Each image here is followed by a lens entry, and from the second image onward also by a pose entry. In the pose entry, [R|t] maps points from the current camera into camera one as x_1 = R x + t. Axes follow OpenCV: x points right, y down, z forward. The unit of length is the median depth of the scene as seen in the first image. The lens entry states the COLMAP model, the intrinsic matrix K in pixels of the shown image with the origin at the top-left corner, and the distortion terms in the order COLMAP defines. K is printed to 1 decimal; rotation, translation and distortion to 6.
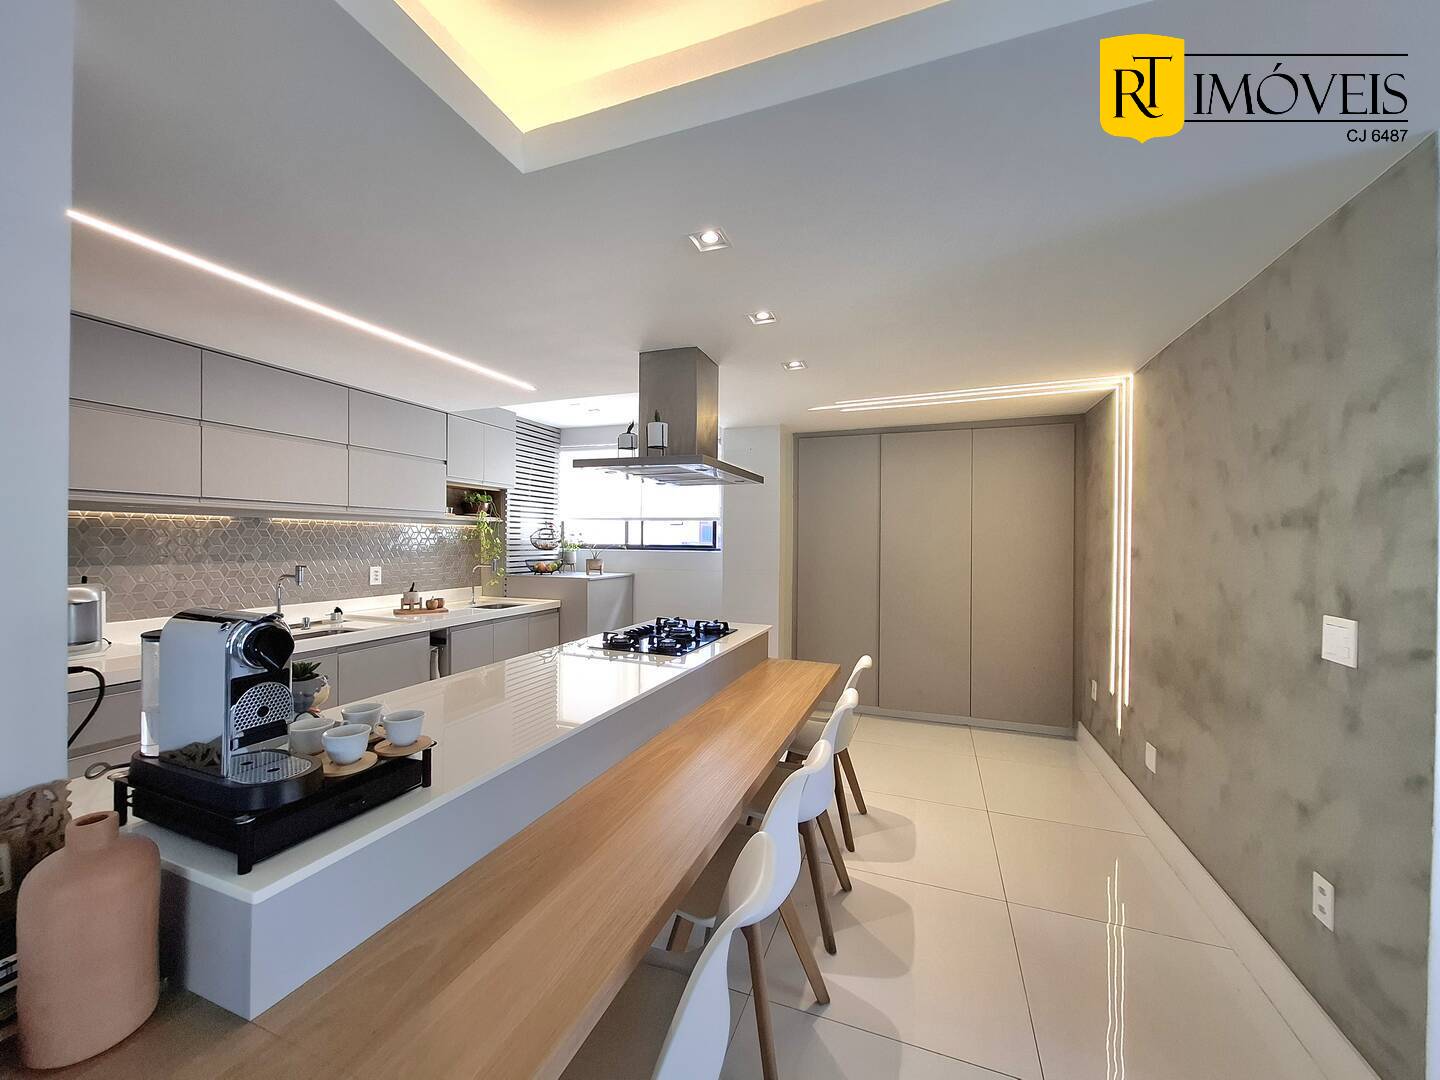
lens RADIAL K [[563.4, 0, 717.4], [0, 563.4, 543.3], [0, 0, 1]] dist [-0.004054, 0.000368]
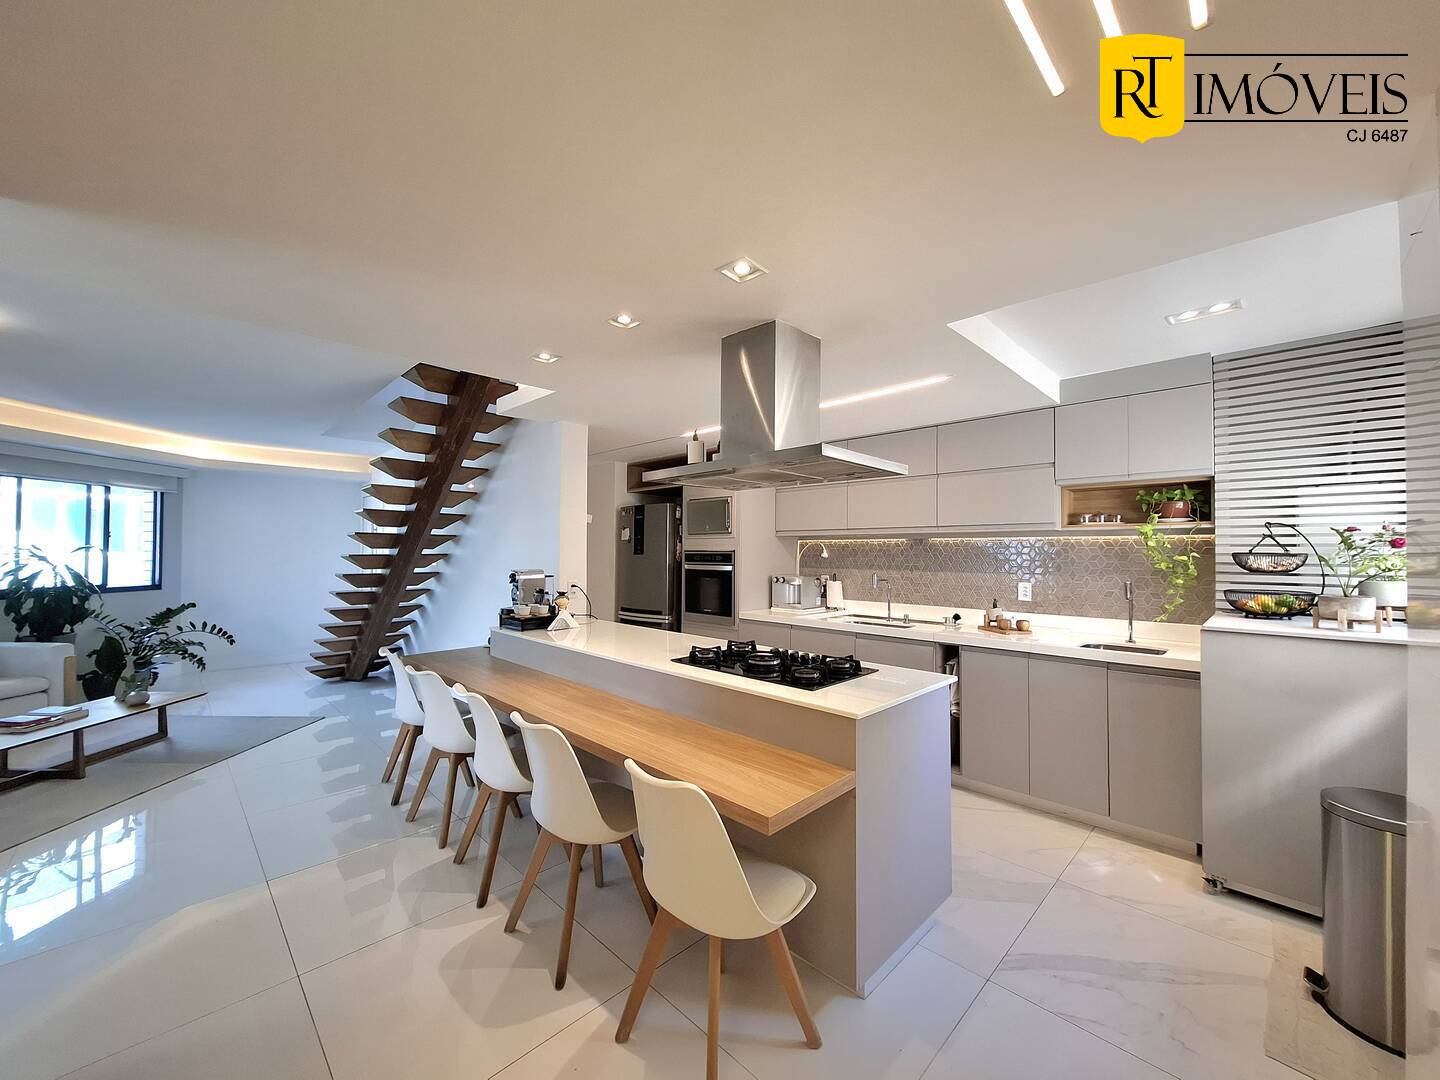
lens RADIAL K [[563.4, 0, 709.7], [0, 563.4, 542.8], [0, 0, 1]] dist [-0.004054, 0.000368]
pose [[-0.421808, -0.024890, -0.906344, 0.569734], [-0.012755, 0.999687, -0.021518, -0.000150], [0.906596, 0.002484, -0.421993, 0.990921]]
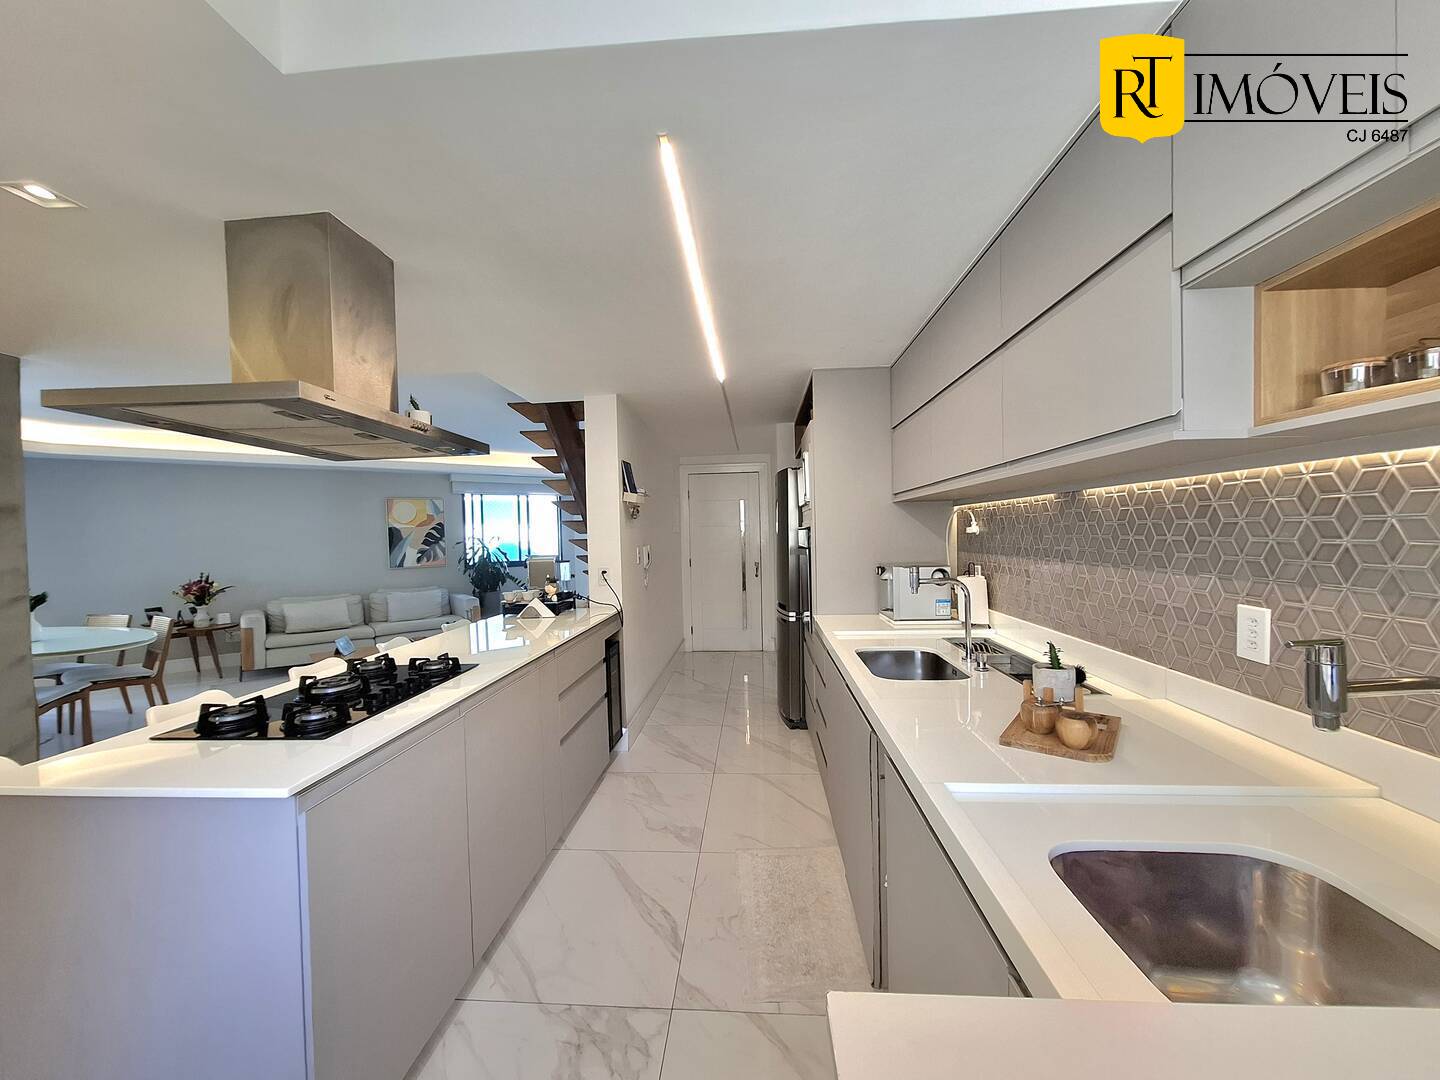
lens RADIAL K [[563.4, 0, 713.5], [0, 563.4, 549.7], [0, 0, 1]] dist [-0.004054, 0.000368]
pose [[-0.960049, 0.025860, -0.278636, -0.237080], [0.017072, 0.999279, 0.033917, -0.008614], [0.279312, 0.027805, -0.959798, 1.323221]]
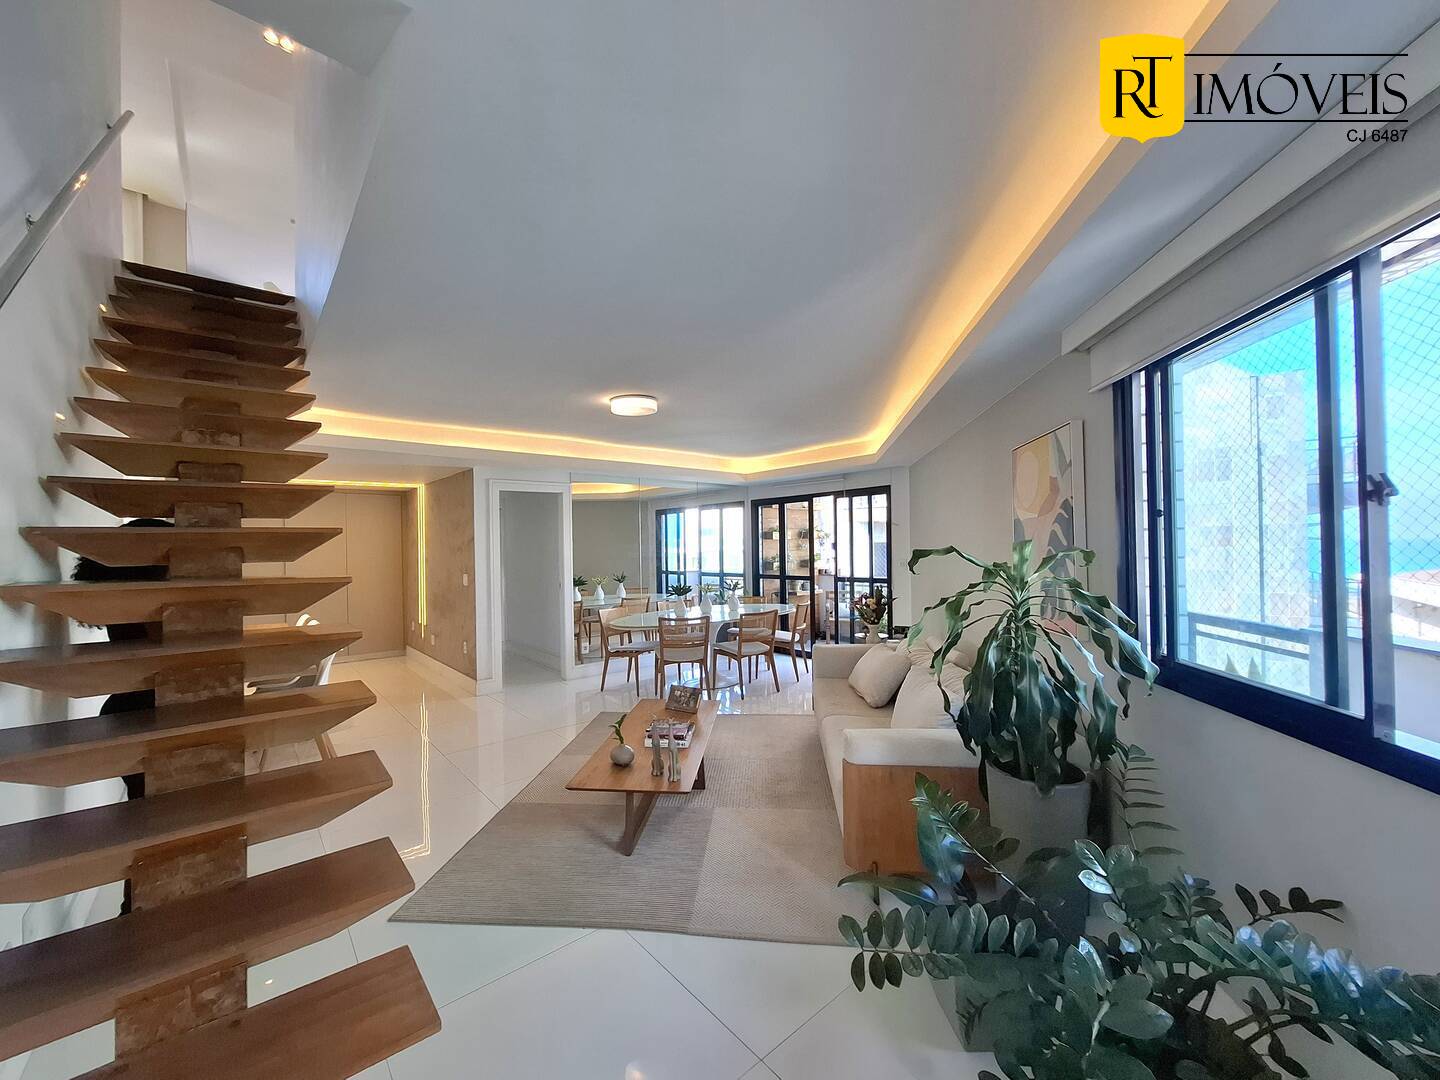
lens RADIAL K [[563.4, 0, 714.6], [0, 563.4, 548.6], [0, 0, 1]] dist [-0.004054, 0.000368]
pose [[0.483204, -0.013866, 0.875398, -0.631953], [0.022148, 0.999748, 0.003611, -0.010462], [-0.875228, 0.017643, 0.483389, -1.023650]]
